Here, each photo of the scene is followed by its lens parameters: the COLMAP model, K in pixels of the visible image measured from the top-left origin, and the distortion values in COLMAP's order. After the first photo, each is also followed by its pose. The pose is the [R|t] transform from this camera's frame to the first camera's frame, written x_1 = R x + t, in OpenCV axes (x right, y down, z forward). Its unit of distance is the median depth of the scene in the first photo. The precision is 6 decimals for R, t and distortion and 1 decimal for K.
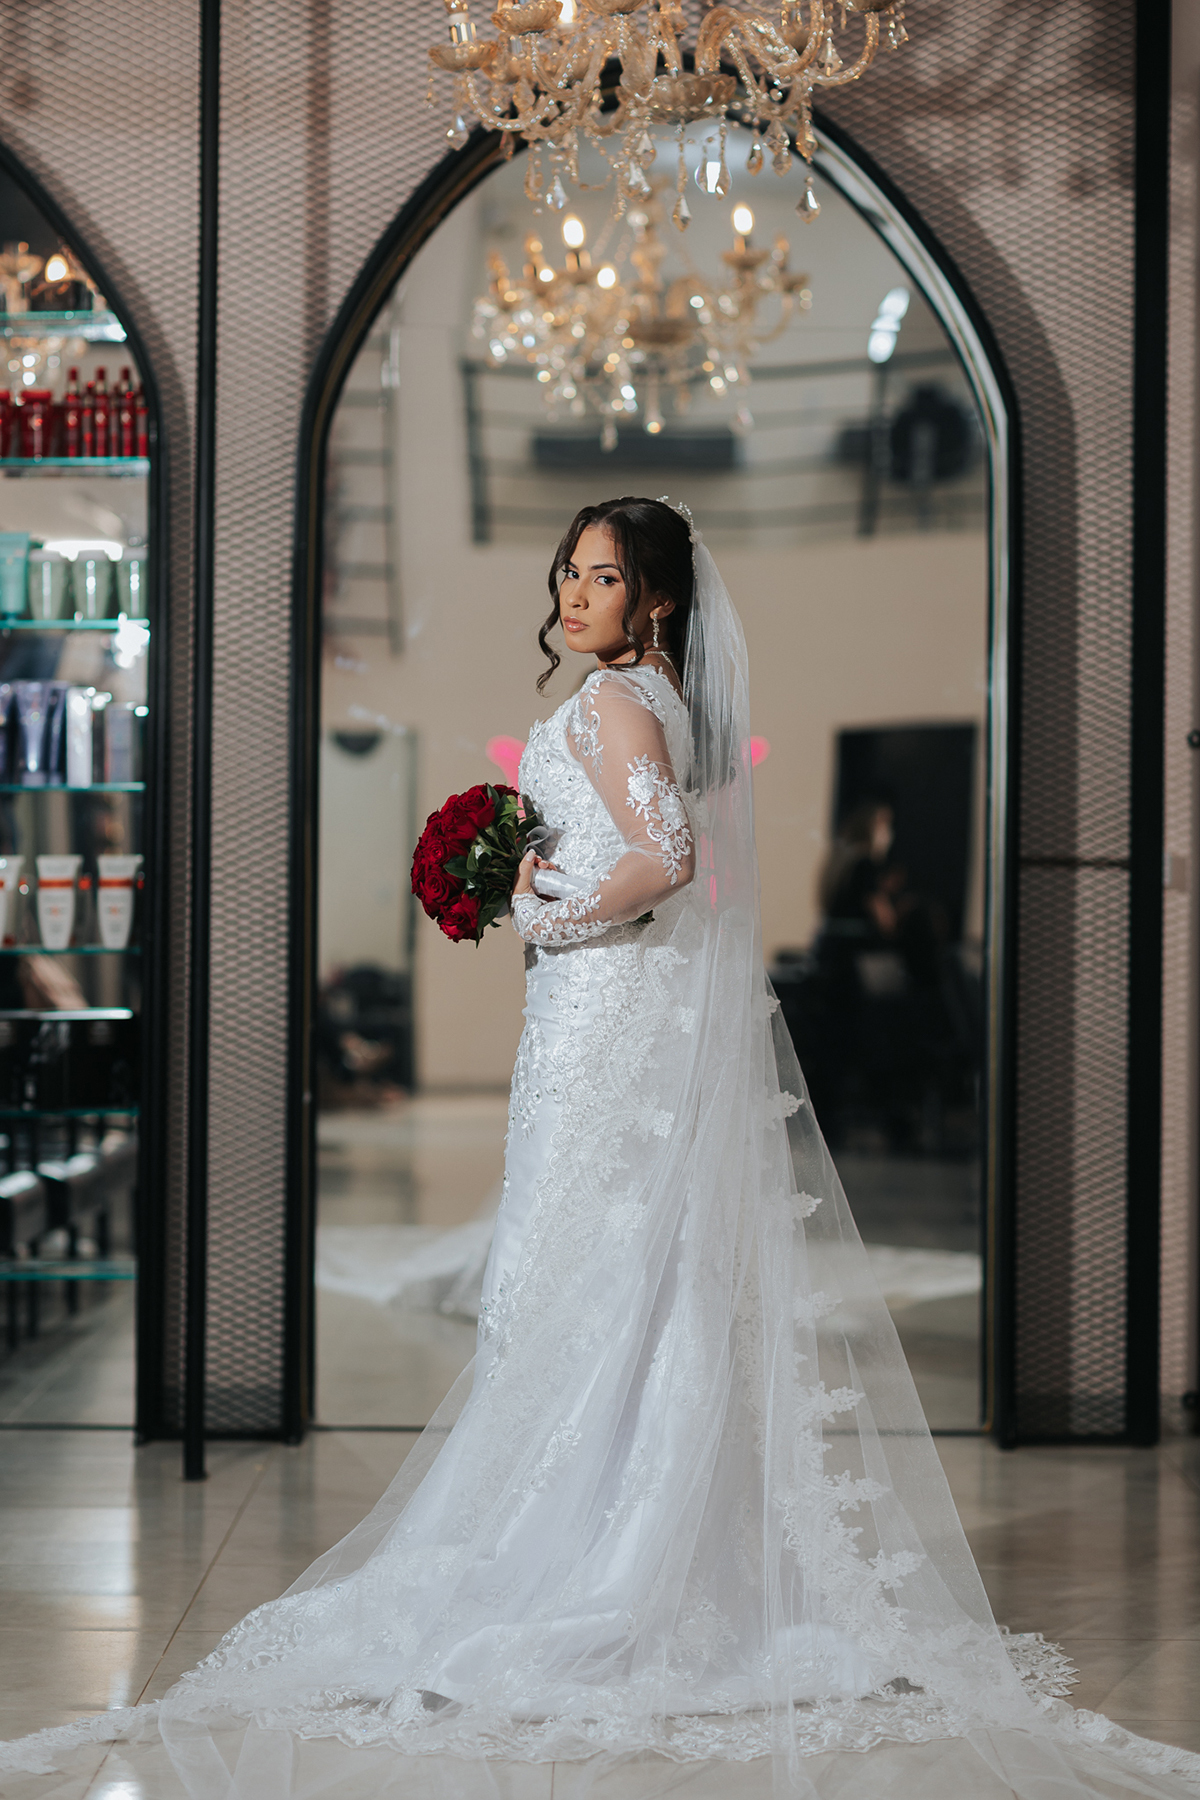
lens RADIAL K [[4292.1, 0, 599.4], [0, 4292.1, 895.1], [0, 0, 1]] dist [0.046974, 0.000000]
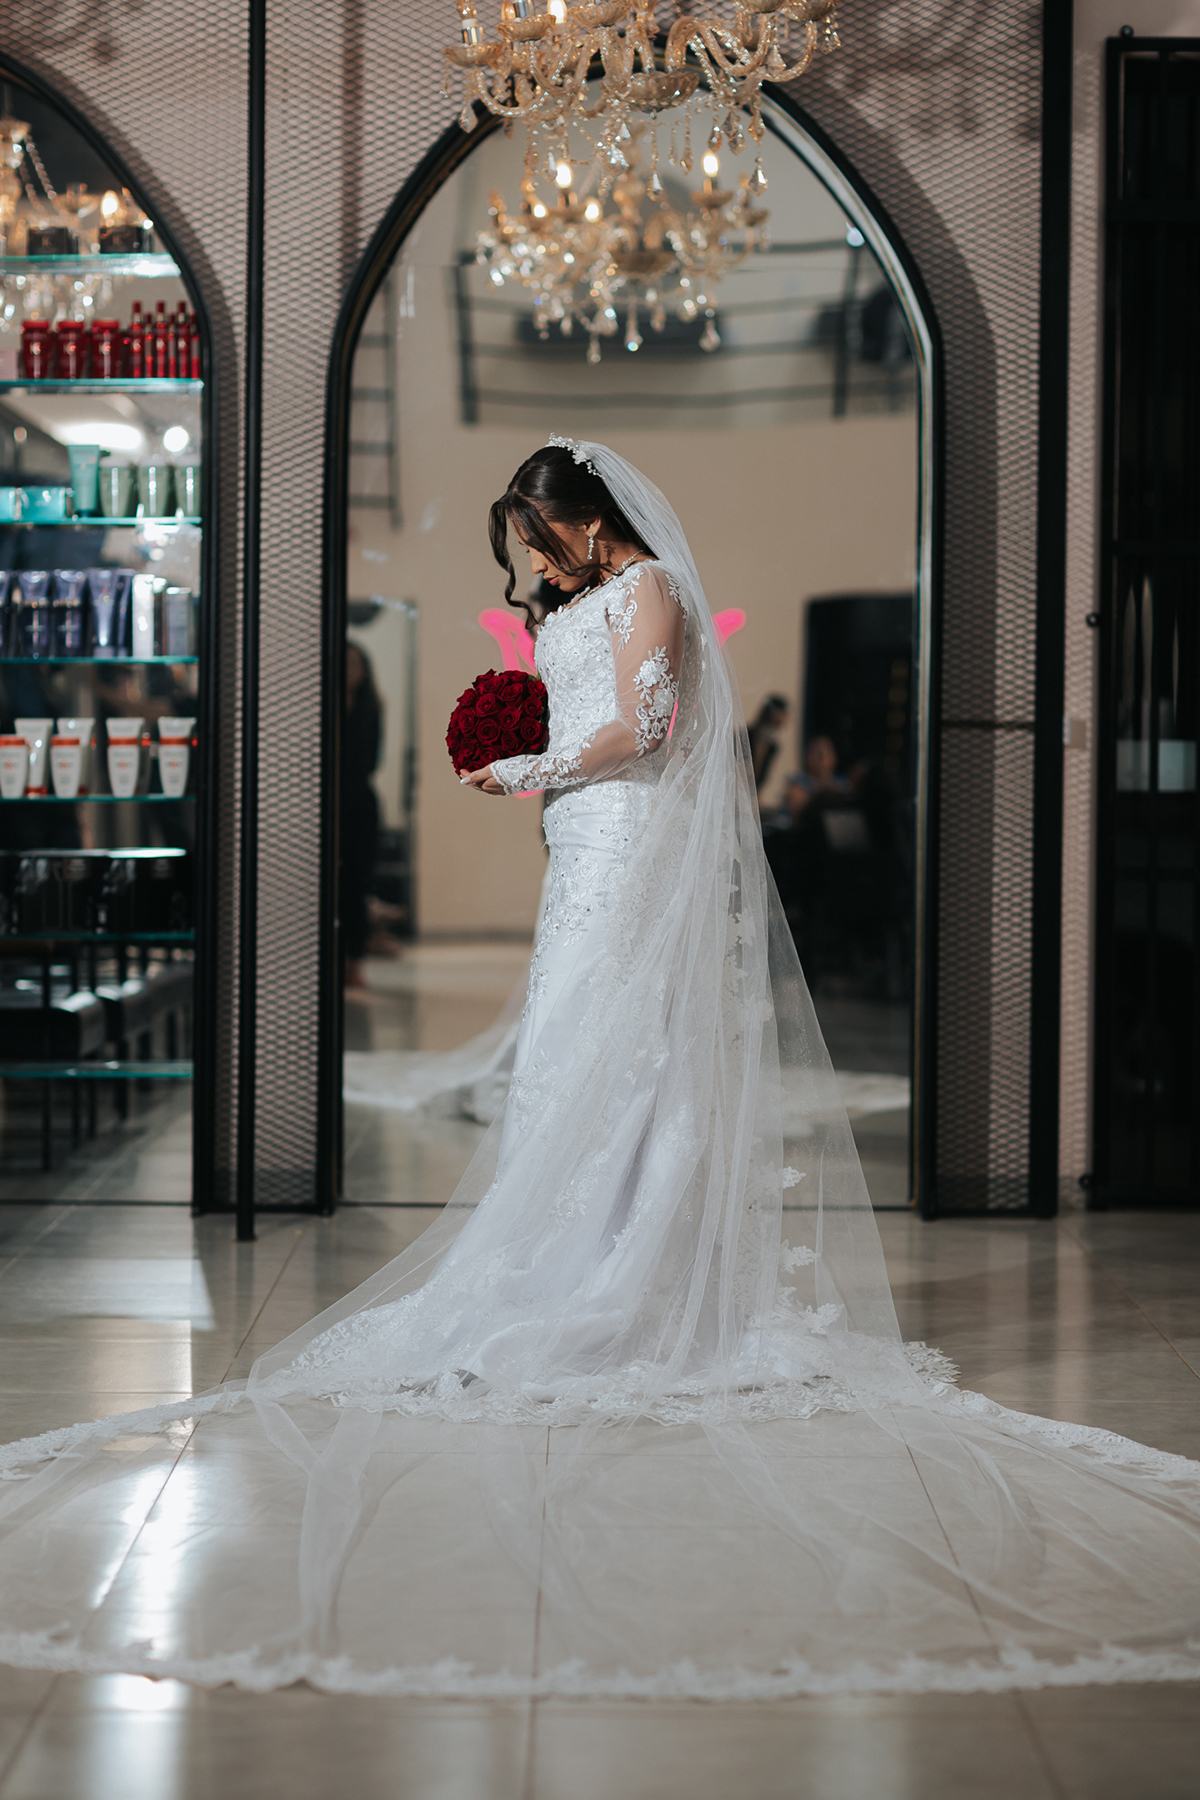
lens RADIAL K [[4292.1, 0, 652.2], [0, 4292.1, 903.6], [0, 0, 1]] dist [0.046974, 0.000000]
pose [[0.999880, 0.000578, 0.015491, 0.000075], [-0.001097, 0.999437, 0.033527, 0.002083], [-0.015463, -0.033540, 0.999318, -0.179567]]
